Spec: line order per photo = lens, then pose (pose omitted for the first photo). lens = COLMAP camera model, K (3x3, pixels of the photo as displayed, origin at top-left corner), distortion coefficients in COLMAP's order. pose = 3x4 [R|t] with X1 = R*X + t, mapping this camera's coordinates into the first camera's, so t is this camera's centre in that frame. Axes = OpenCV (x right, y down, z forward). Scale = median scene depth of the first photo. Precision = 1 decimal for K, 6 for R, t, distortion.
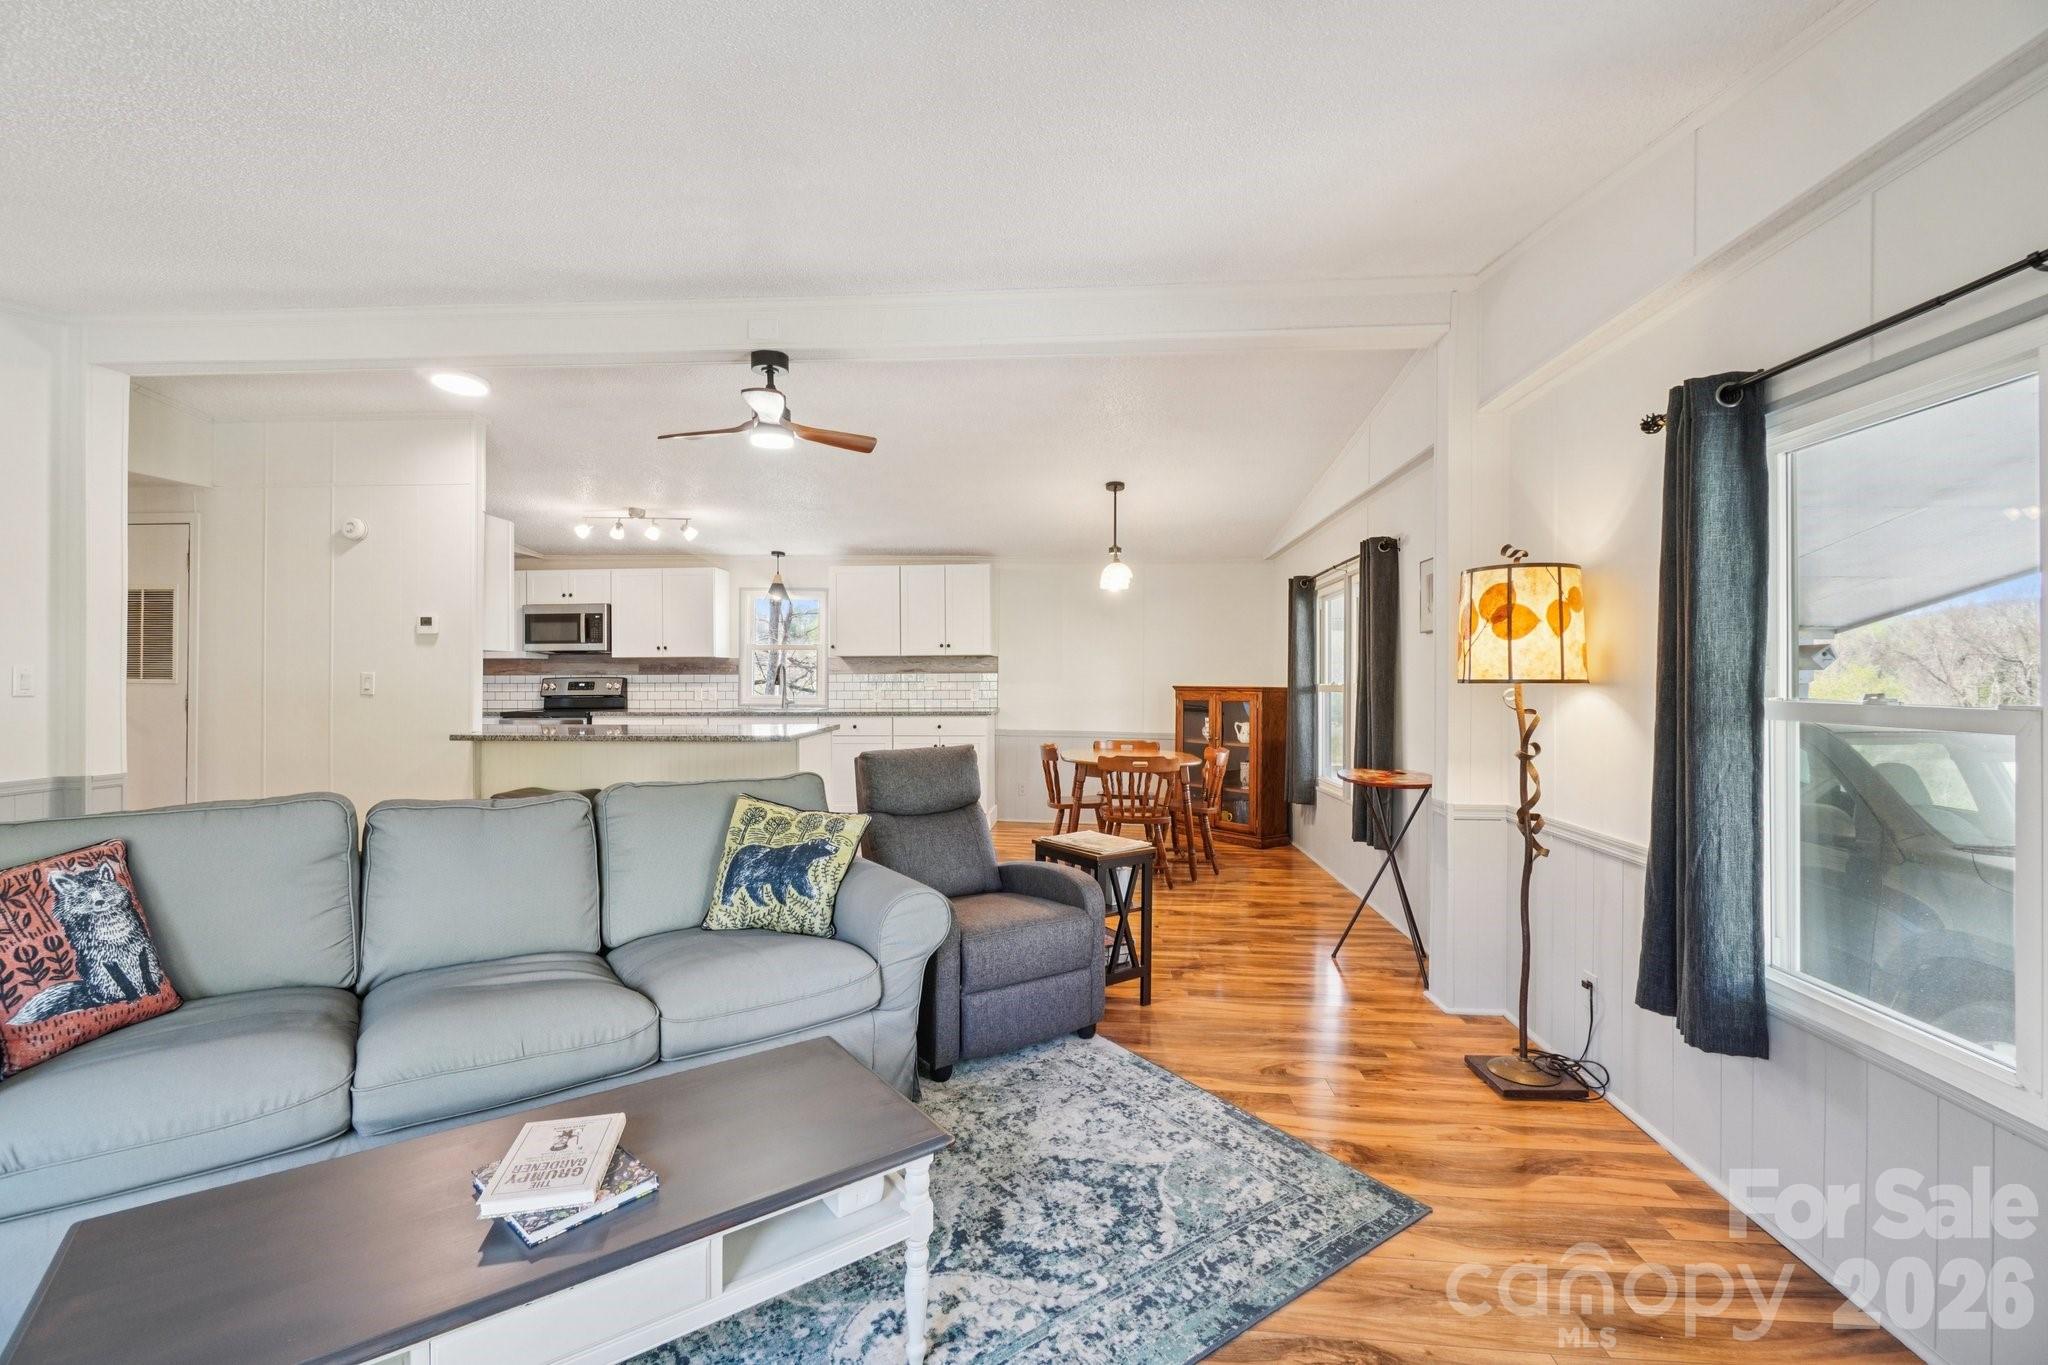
lens RADIAL K [[896.2, 0, 1016.4], [0, 896.2, 679.4], [0, 0, 1]] dist [-0.003592, -0.001998]
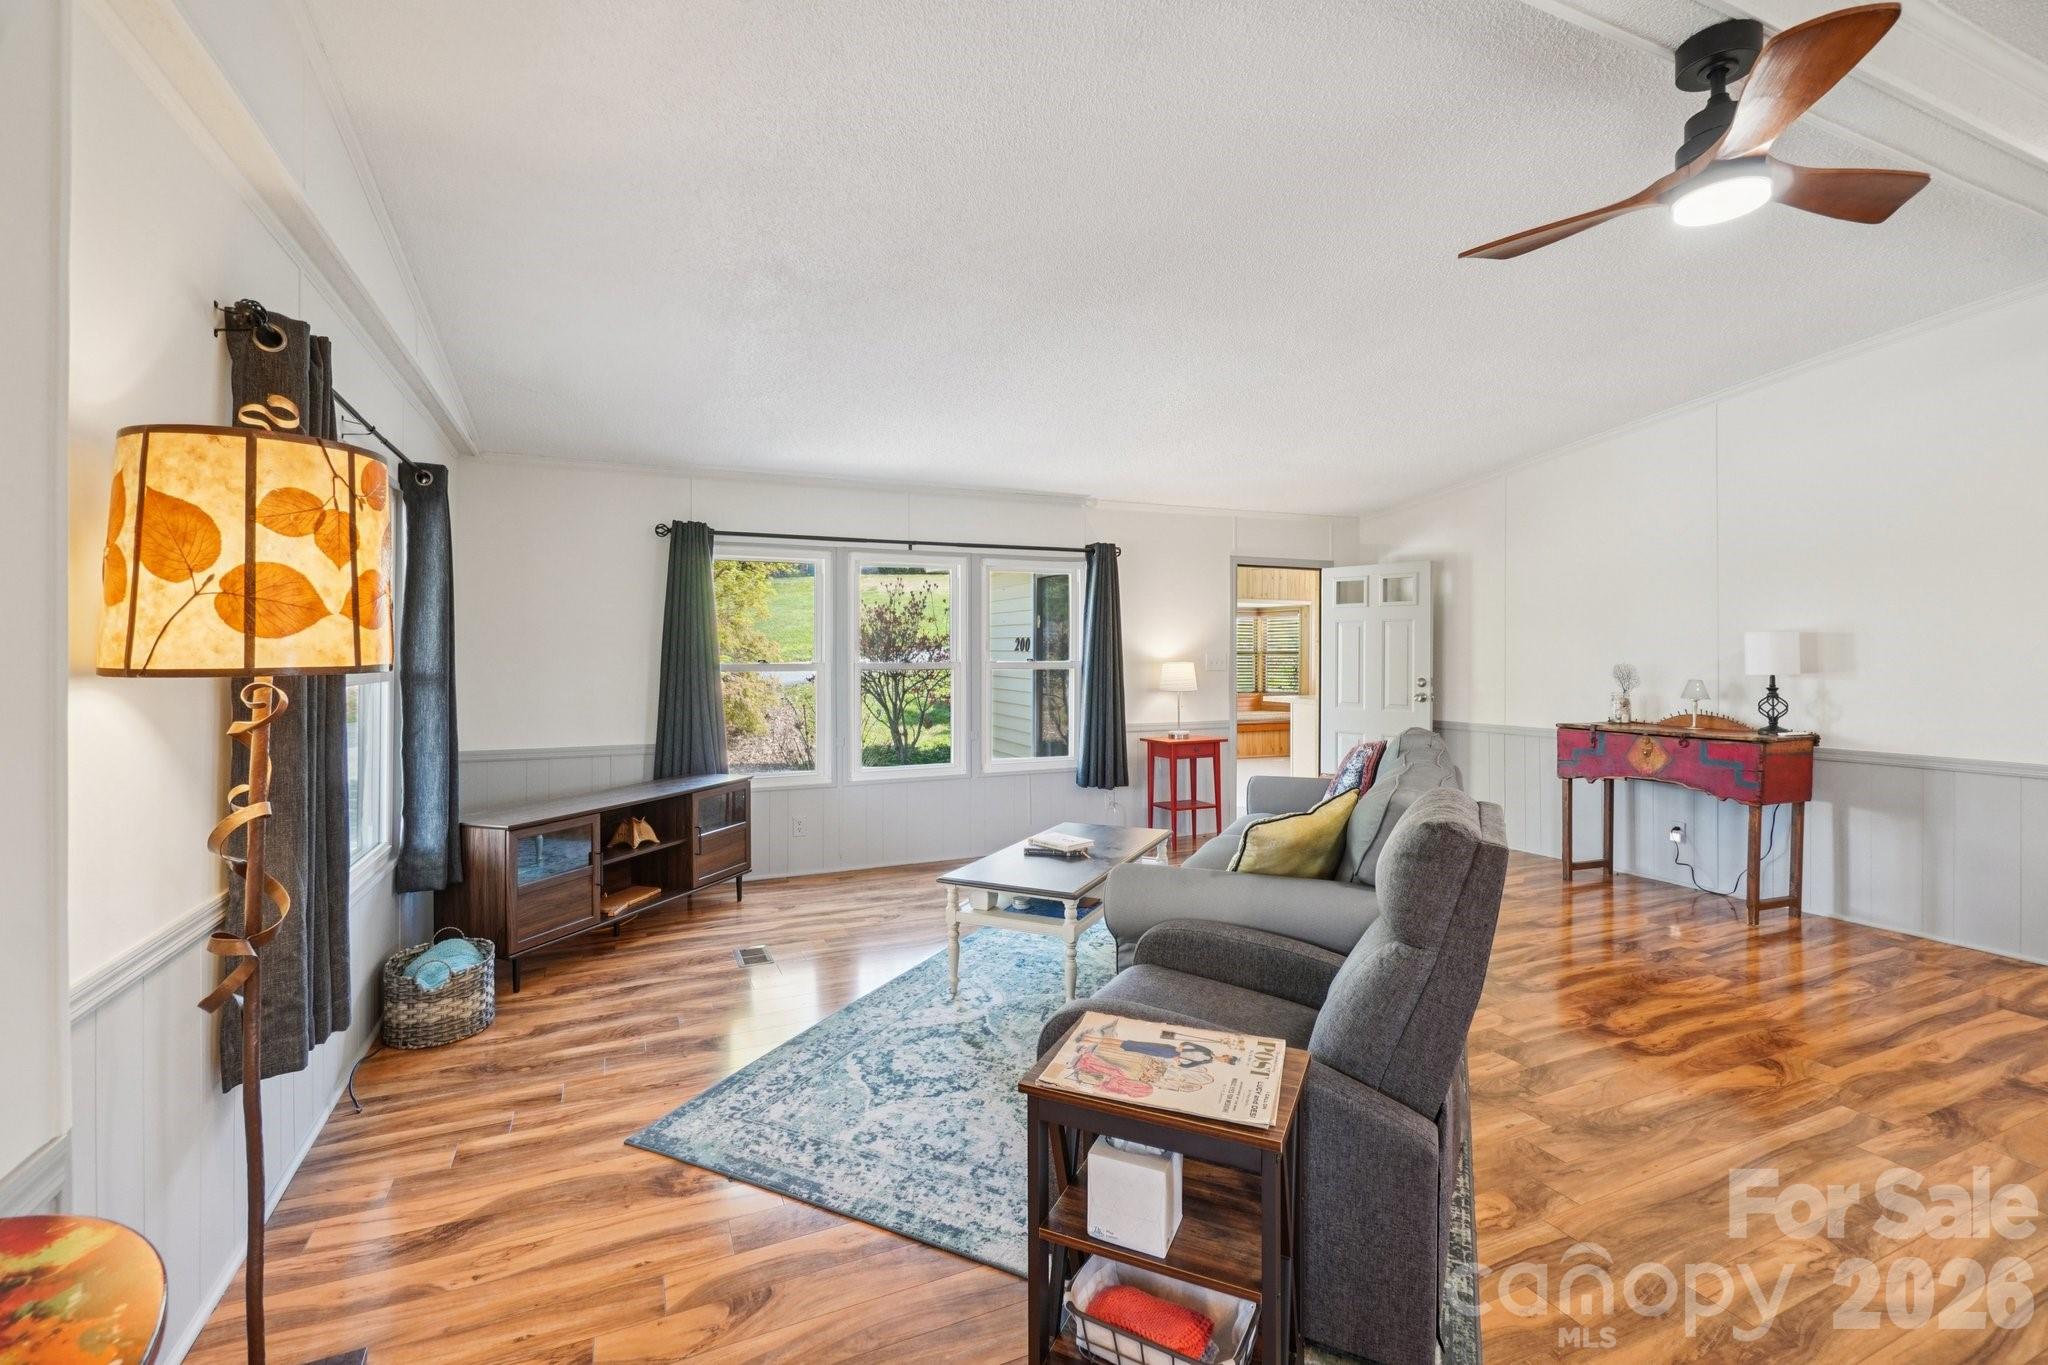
lens RADIAL K [[896.2, 0, 1021.1], [0, 896.2, 644.6], [0, 0, 1]] dist [-0.003592, -0.001998]
pose [[-0.877491, -0.003543, -0.479579, 0.181532], [-0.001893, 0.999991, -0.003926, -0.004332], [0.479589, -0.002537, -0.877490, 0.703626]]
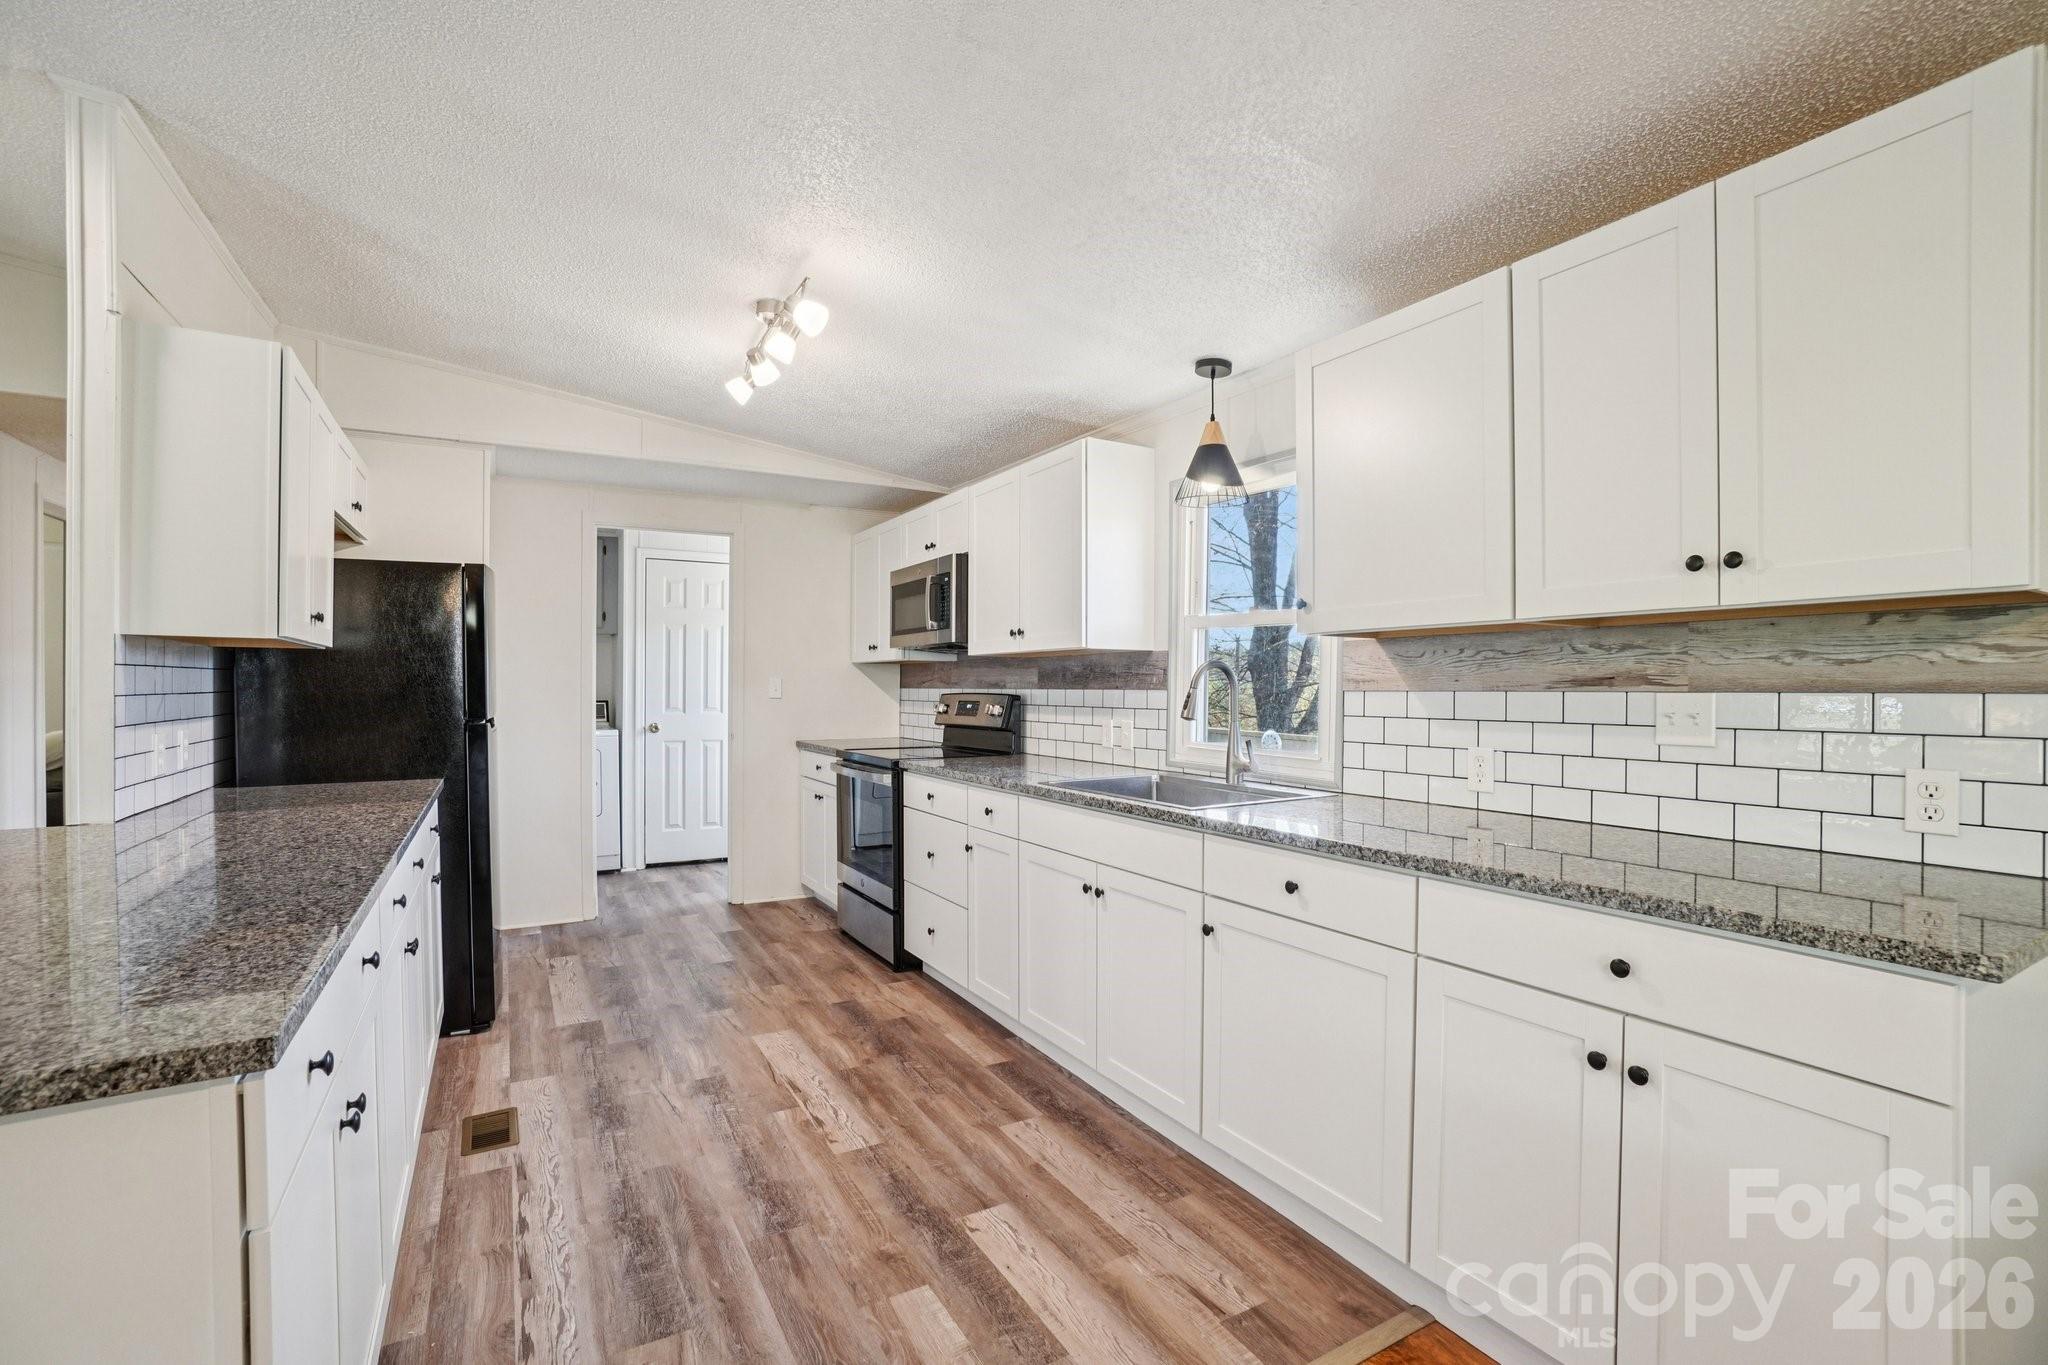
lens RADIAL K [[896.2, 0, 1030.1], [0, 896.2, 705.0], [0, 0, 1]] dist [-0.003592, -0.001998]
pose [[0.584948, 0.021046, -0.810797, -0.004820], [-0.003867, 0.999724, 0.023160, -0.009443], [0.811061, -0.010412, 0.584869, 0.837383]]
